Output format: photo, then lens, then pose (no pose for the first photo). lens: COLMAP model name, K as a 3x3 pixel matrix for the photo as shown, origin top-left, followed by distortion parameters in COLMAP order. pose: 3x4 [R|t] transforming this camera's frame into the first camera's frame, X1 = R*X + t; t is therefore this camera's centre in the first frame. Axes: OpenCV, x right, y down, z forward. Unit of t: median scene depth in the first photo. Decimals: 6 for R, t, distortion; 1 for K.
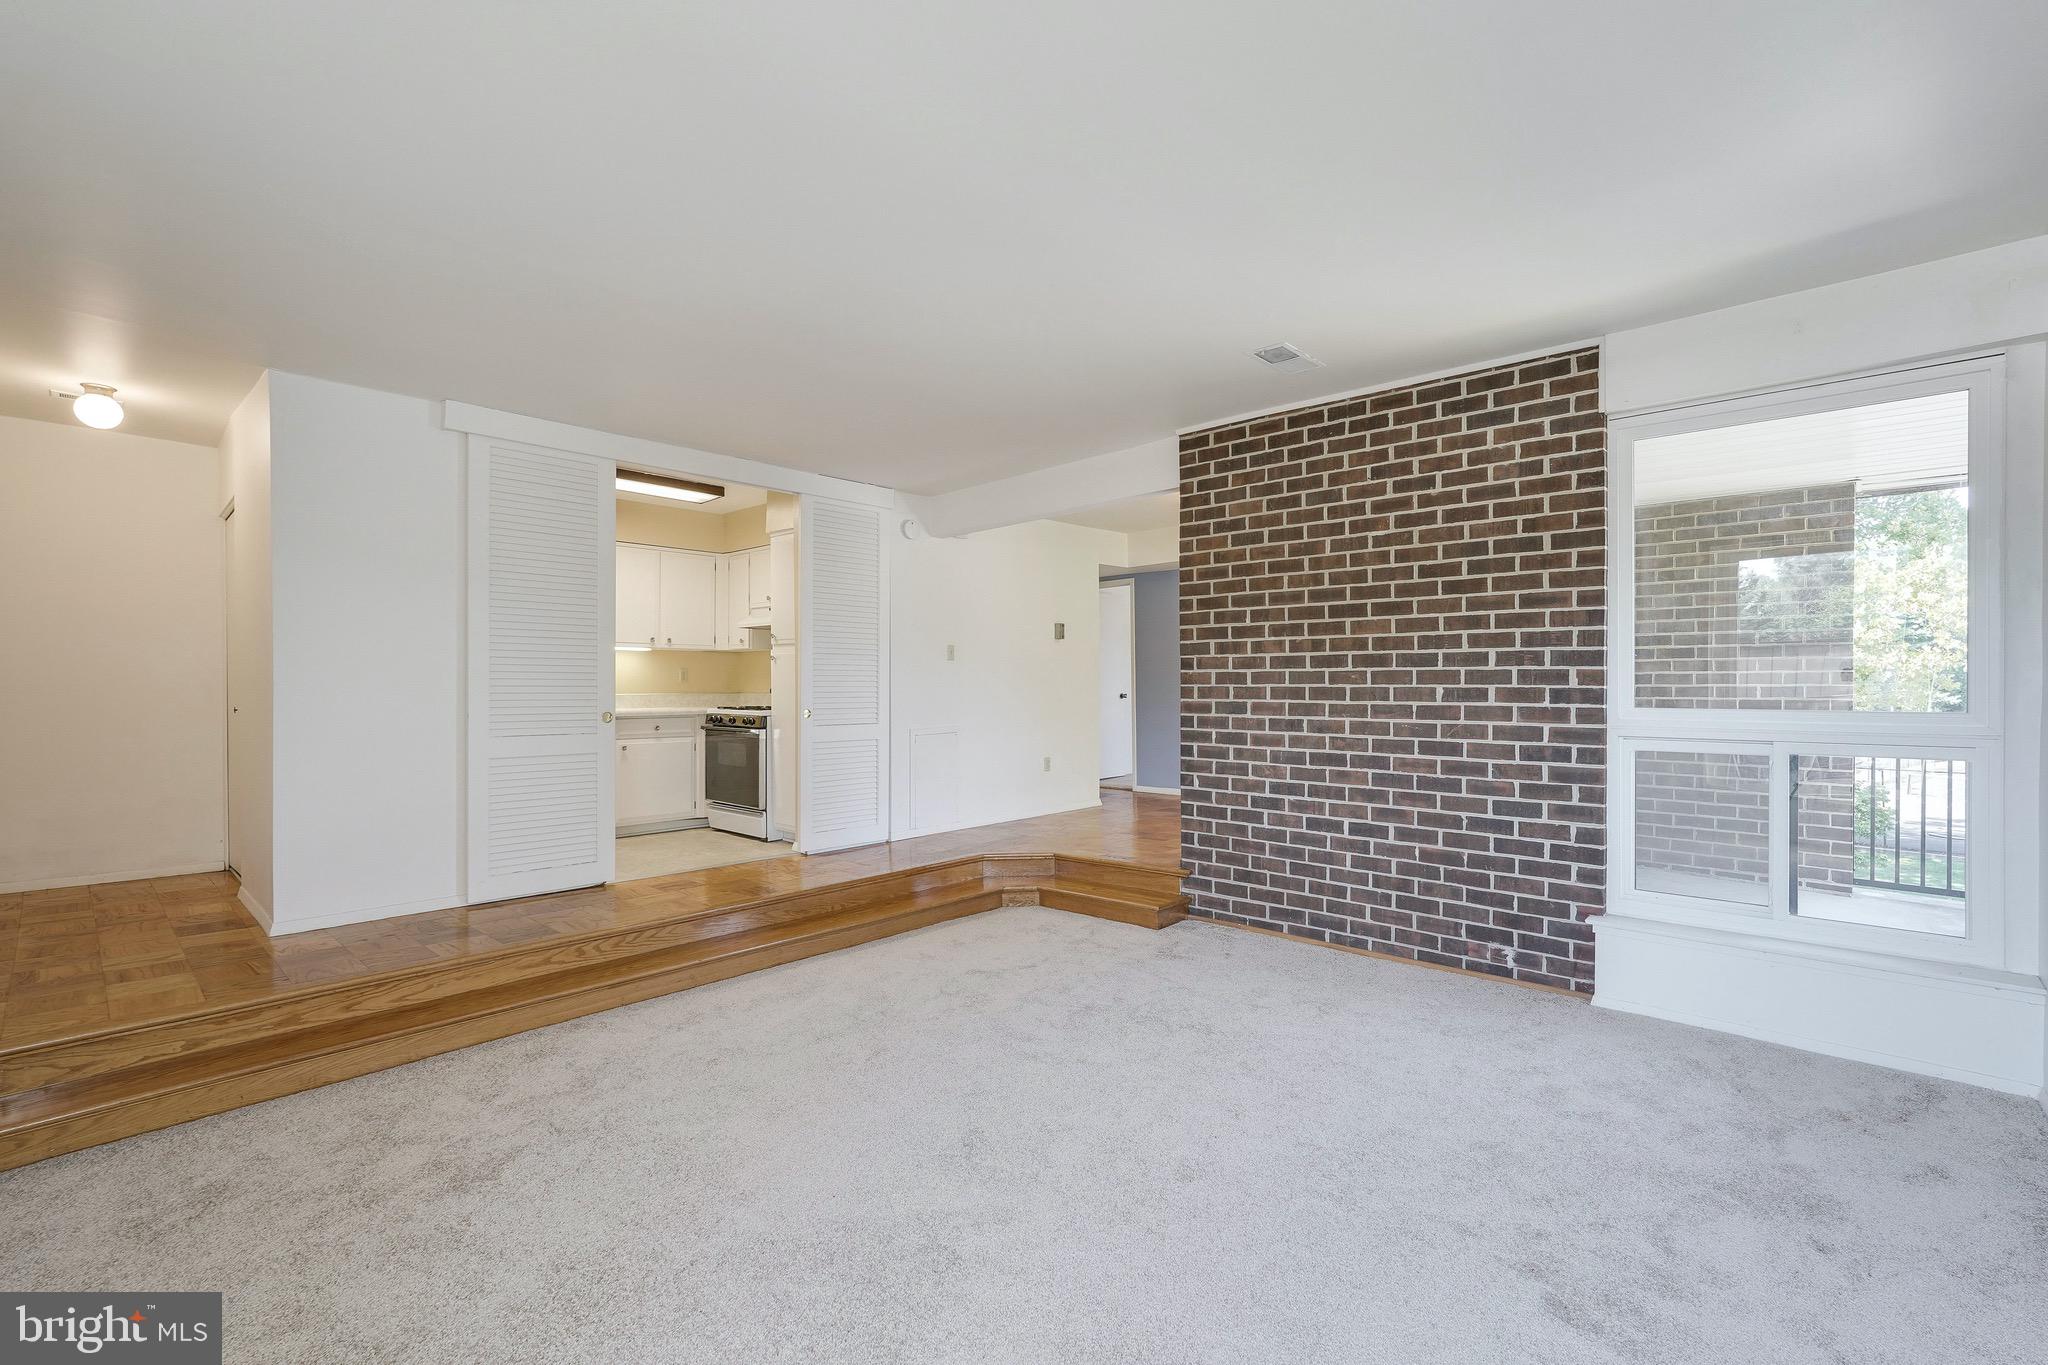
lens RADIAL K [[900.1, 0, 1023.6], [0, 900.1, 685.0], [0, 0, 1]] dist [-0.000976, 0.000792]
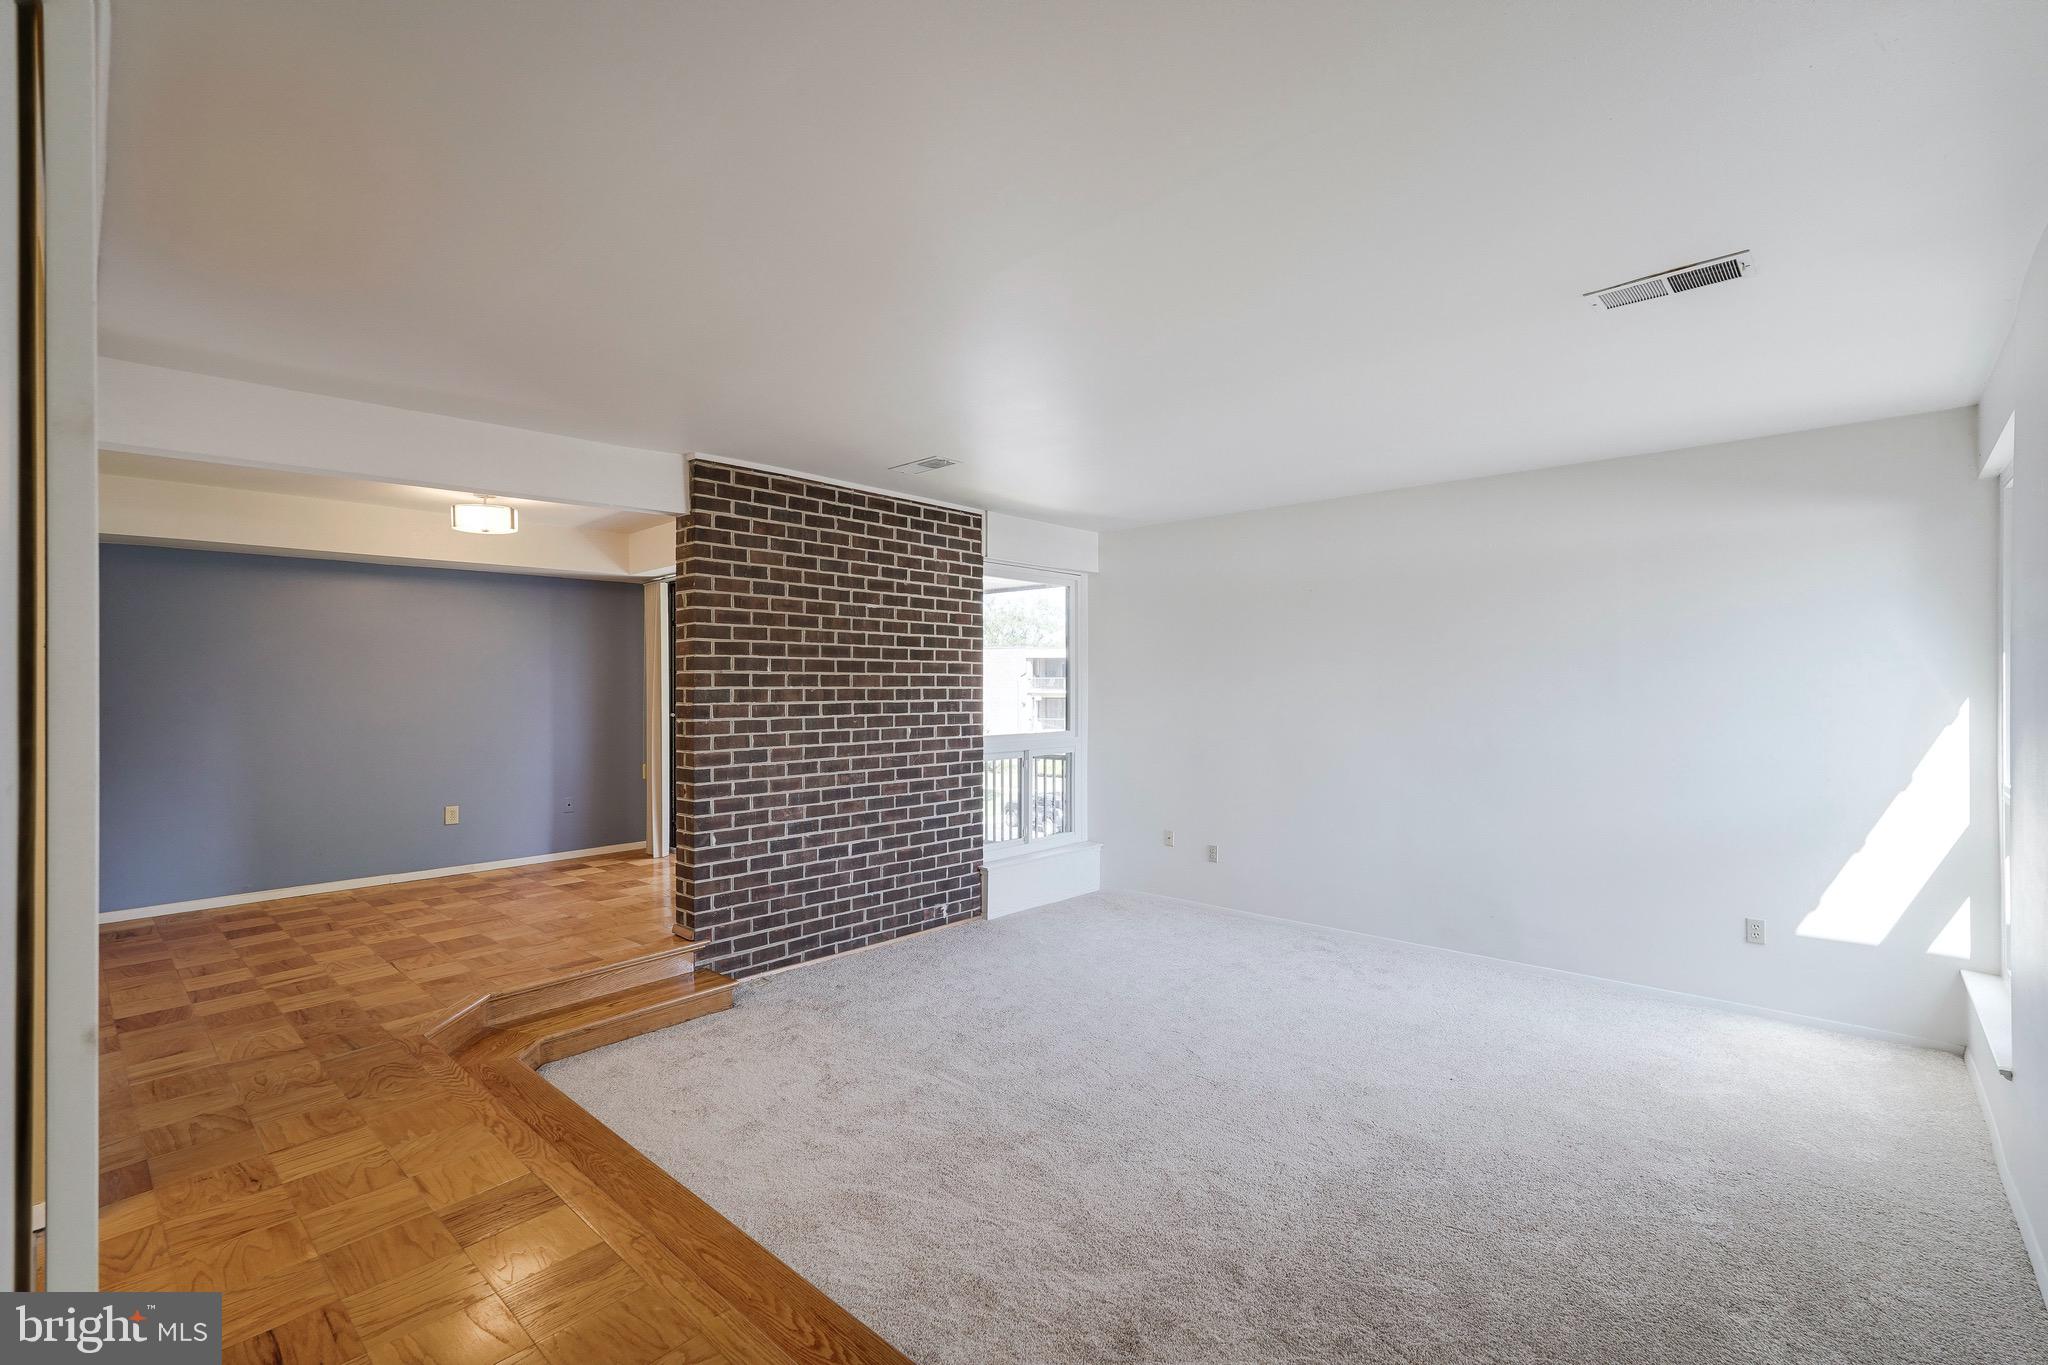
lens RADIAL K [[902.9, 0, 1024.0], [0, 902.9, 682.5], [0, 0, 1]] dist [-0.003410, 0.006835]
pose [[0.005093, 0.007916, 0.999956, -0.816929], [0.007704, 0.999939, -0.007955, -0.049217], [-0.999957, 0.007744, 0.005031, 0.753115]]
